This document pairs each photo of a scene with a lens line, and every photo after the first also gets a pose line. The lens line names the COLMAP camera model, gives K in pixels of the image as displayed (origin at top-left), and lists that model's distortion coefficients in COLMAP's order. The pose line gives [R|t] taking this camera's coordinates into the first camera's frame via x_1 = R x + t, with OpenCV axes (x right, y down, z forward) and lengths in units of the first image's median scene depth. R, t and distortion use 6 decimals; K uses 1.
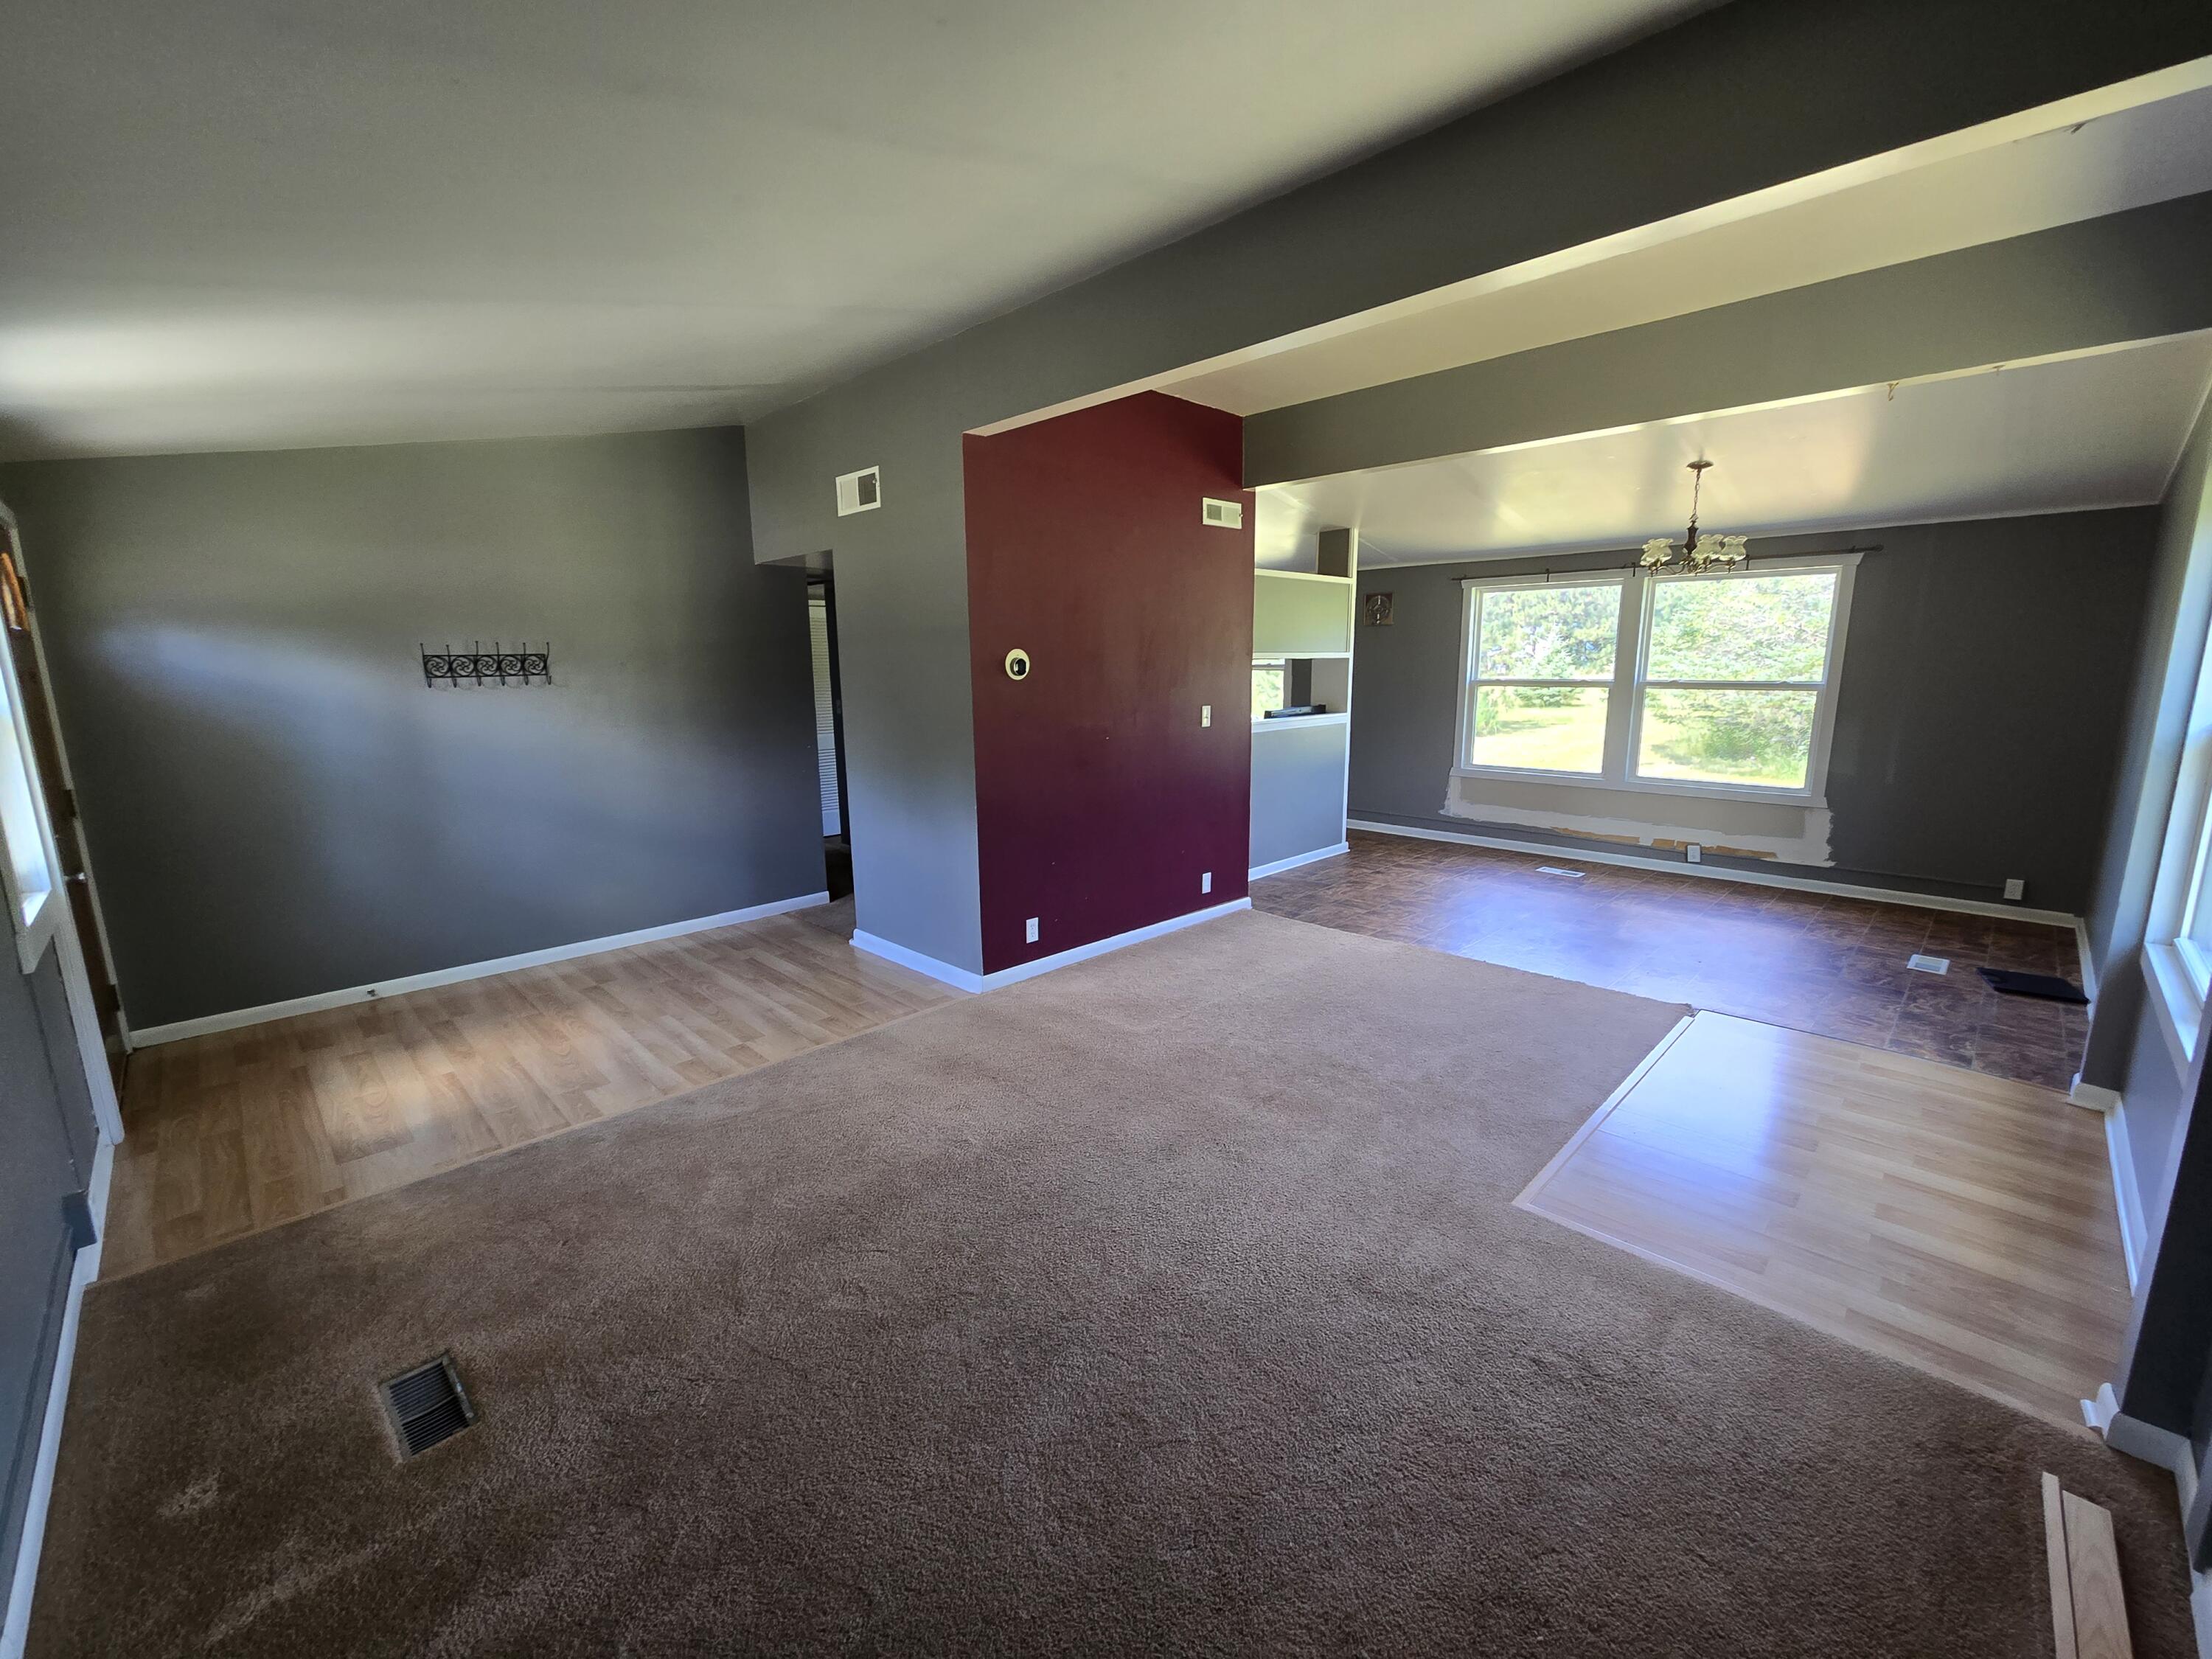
lens RADIAL K [[904.3, 0, 1104.7], [0, 904.3, 841.8], [0, 0, 1]] dist [0.002198, -0.001531]
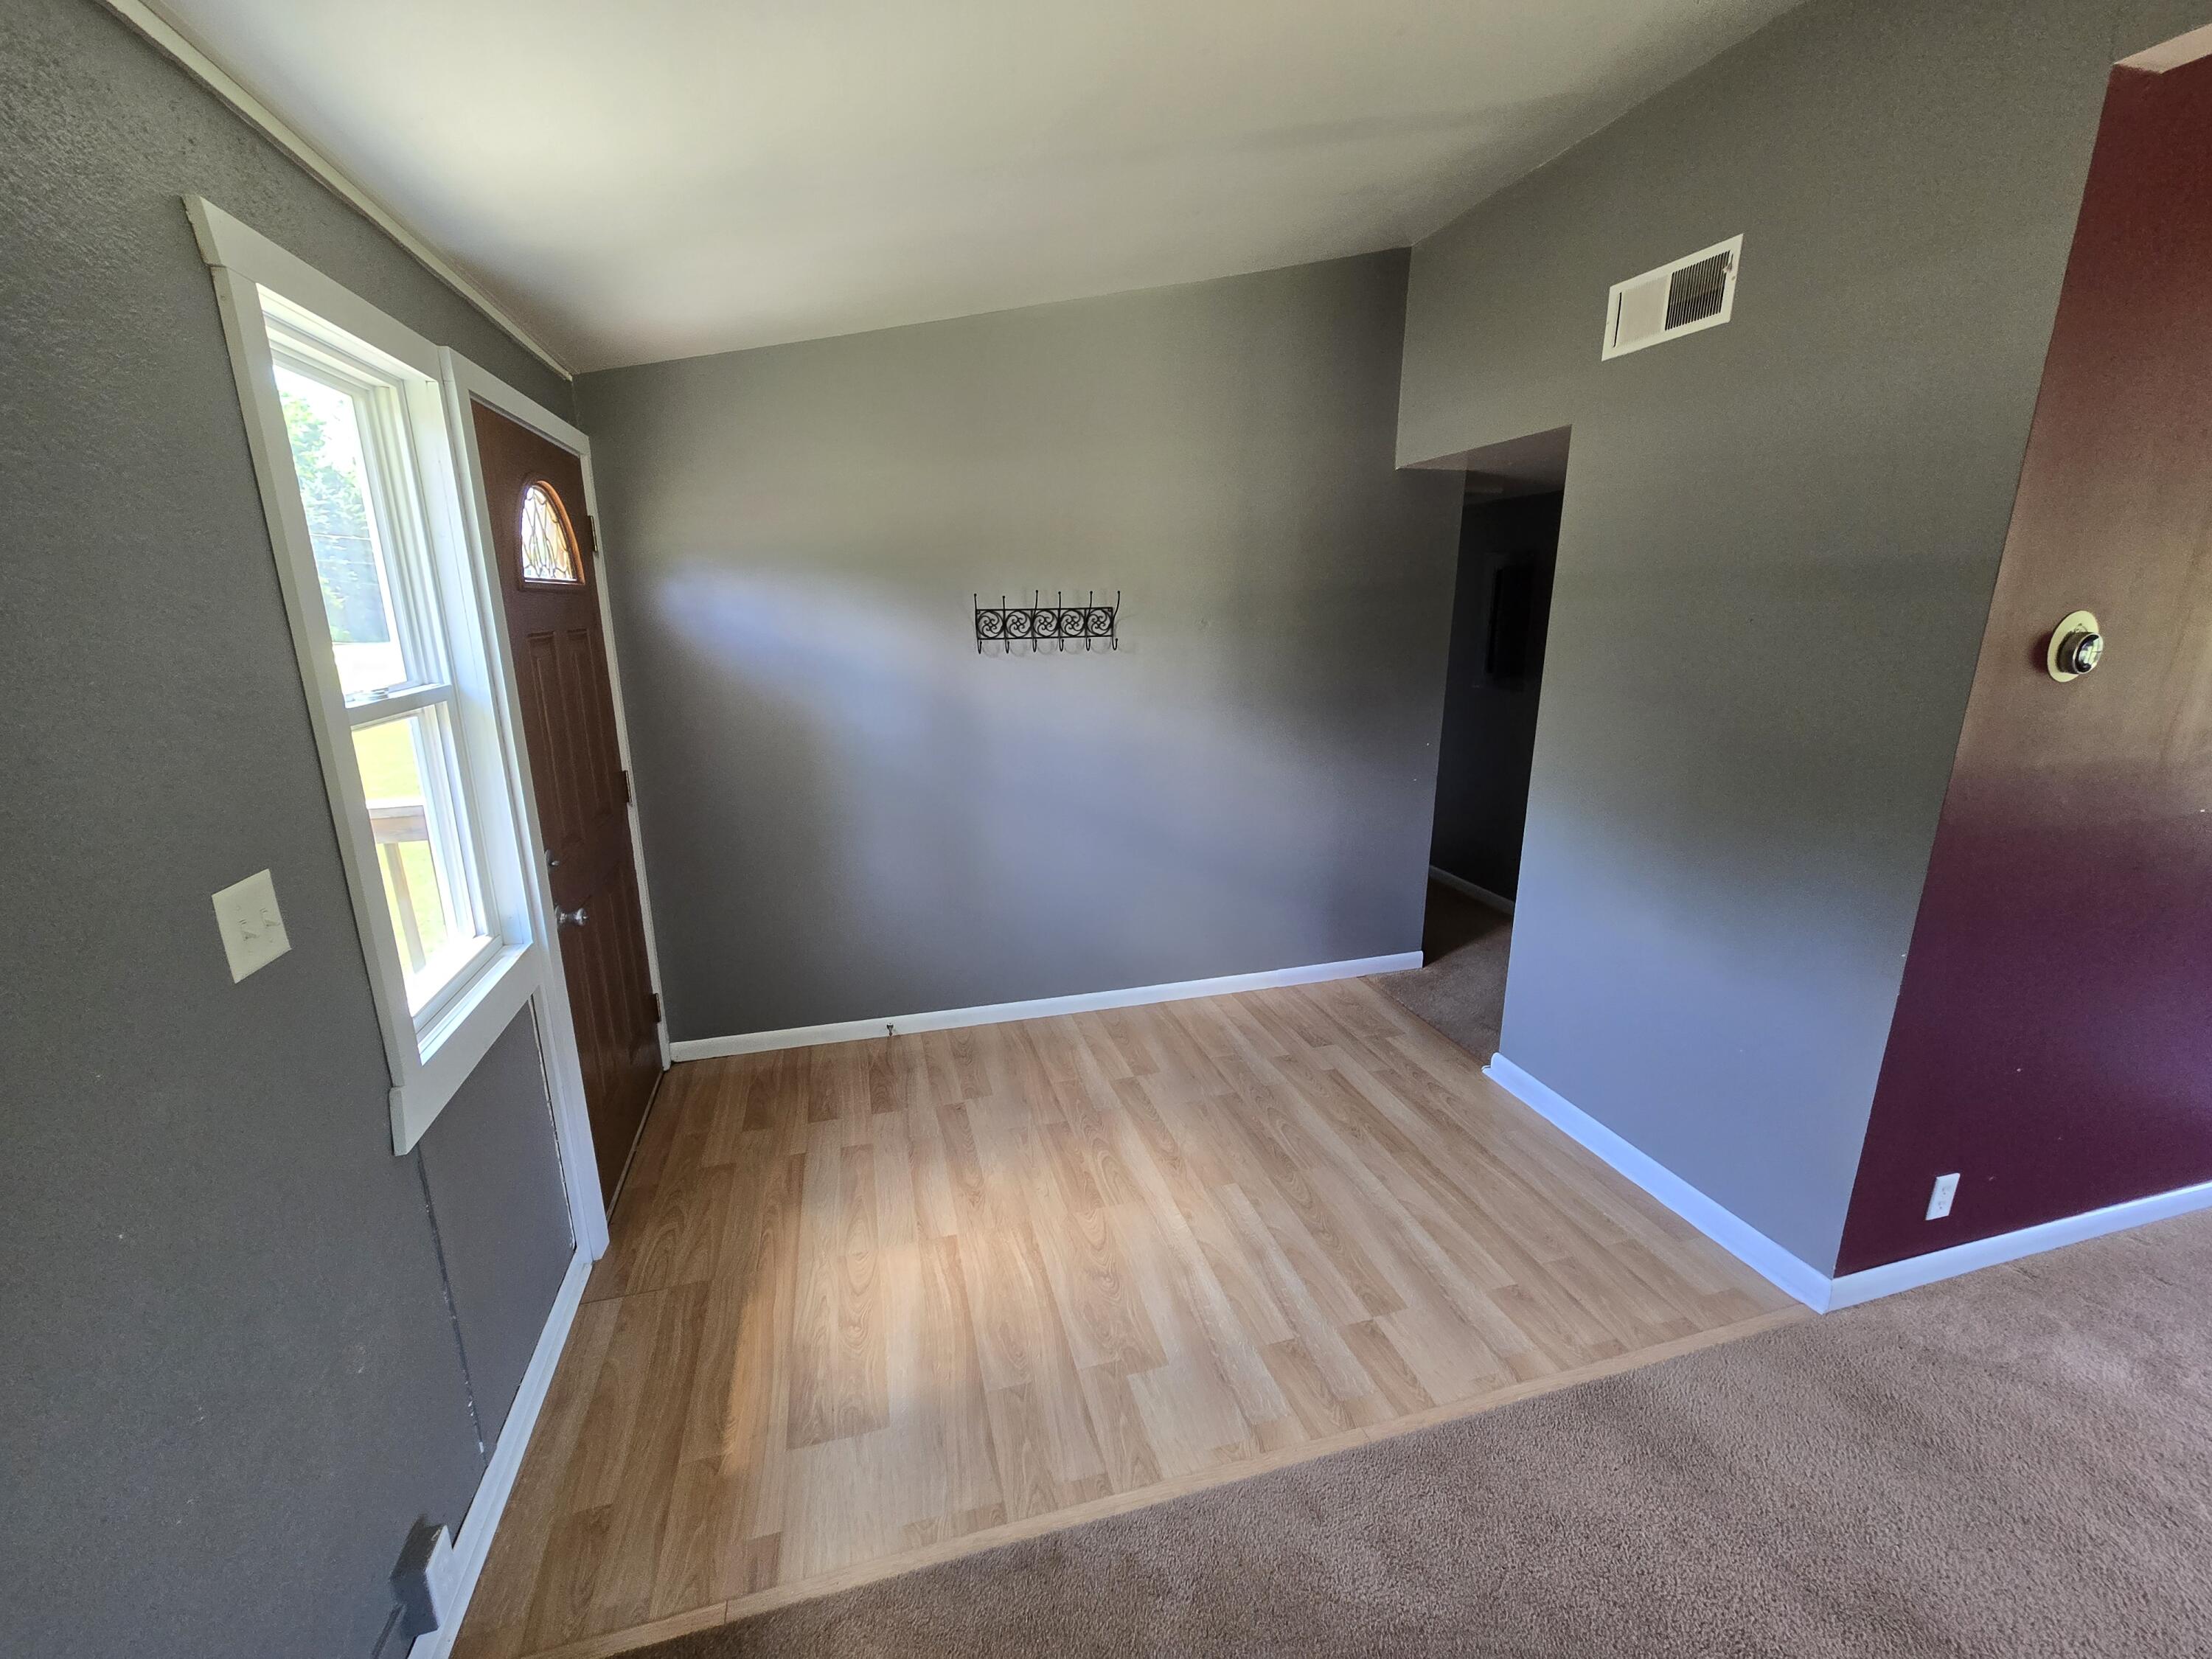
lens RADIAL K [[904.3, 0, 1104.0], [0, 904.3, 840.0], [0, 0, 1]] dist [0.002198, -0.001531]
pose [[0.873315, 0.129950, -0.469504, -0.271206], [-0.098347, 0.990951, 0.091344, -0.091825], [0.477126, -0.033597, 0.878193, 0.368985]]
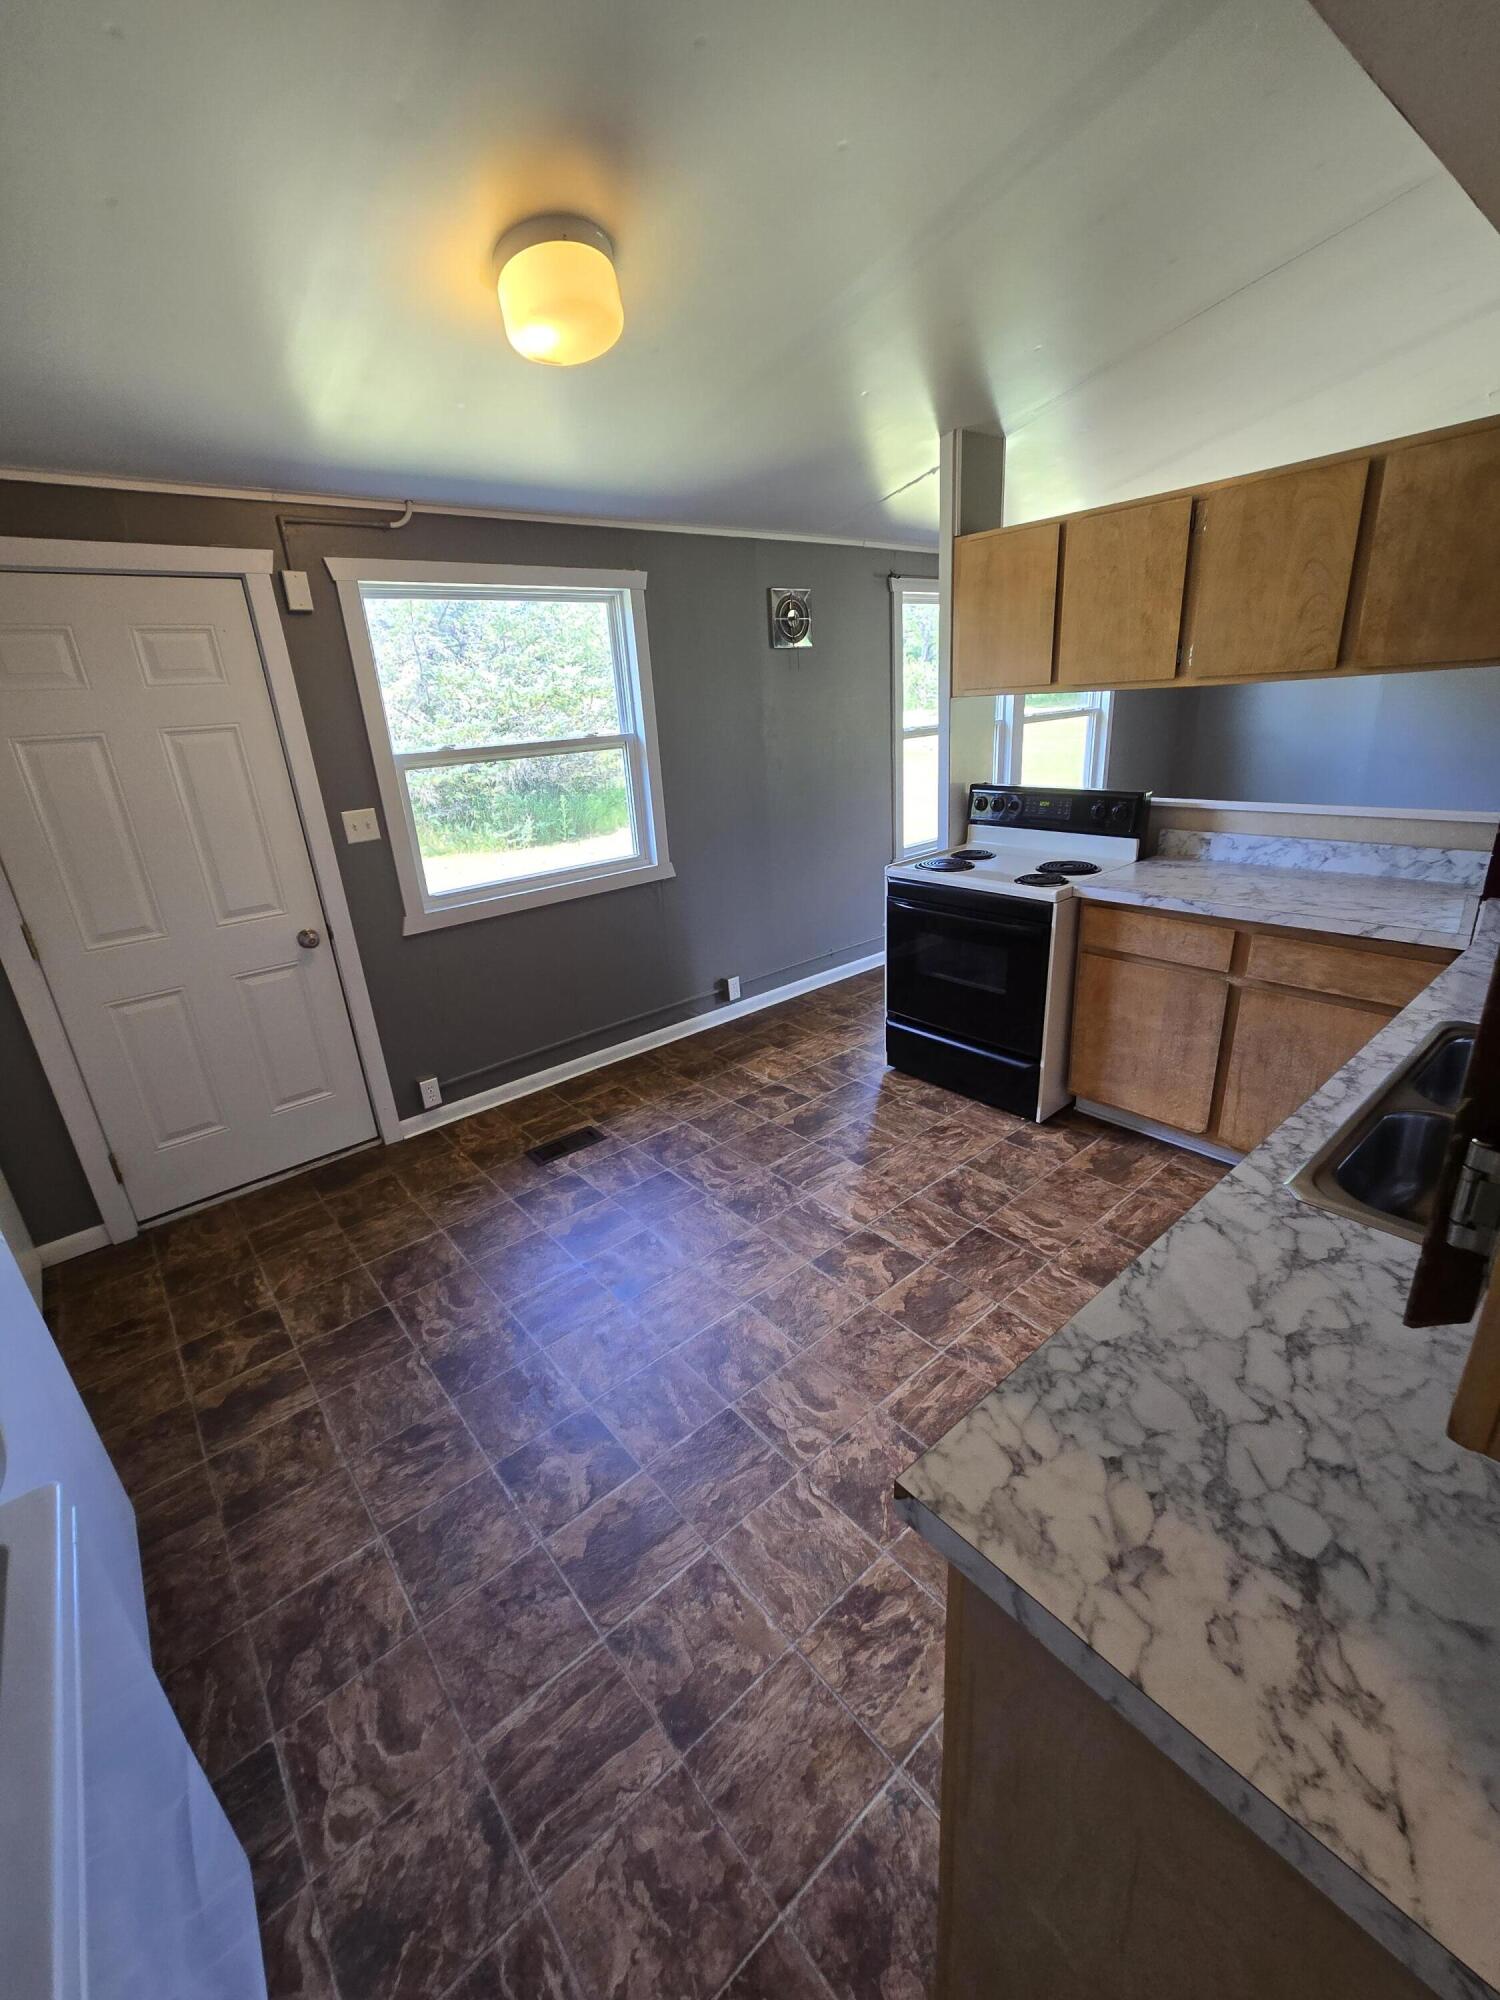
lens RADIAL K [[755.2, 0, 720.0], [0, 755.2, 1049.8], [0, 0, 1]] dist [-0.004394, 0.000248]
pose [[0.106940, -0.413856, 0.904039, 0.215216], [0.259150, 0.889427, 0.376512, -0.247035], [-0.959899, 0.194017, 0.202366, 1.135527]]
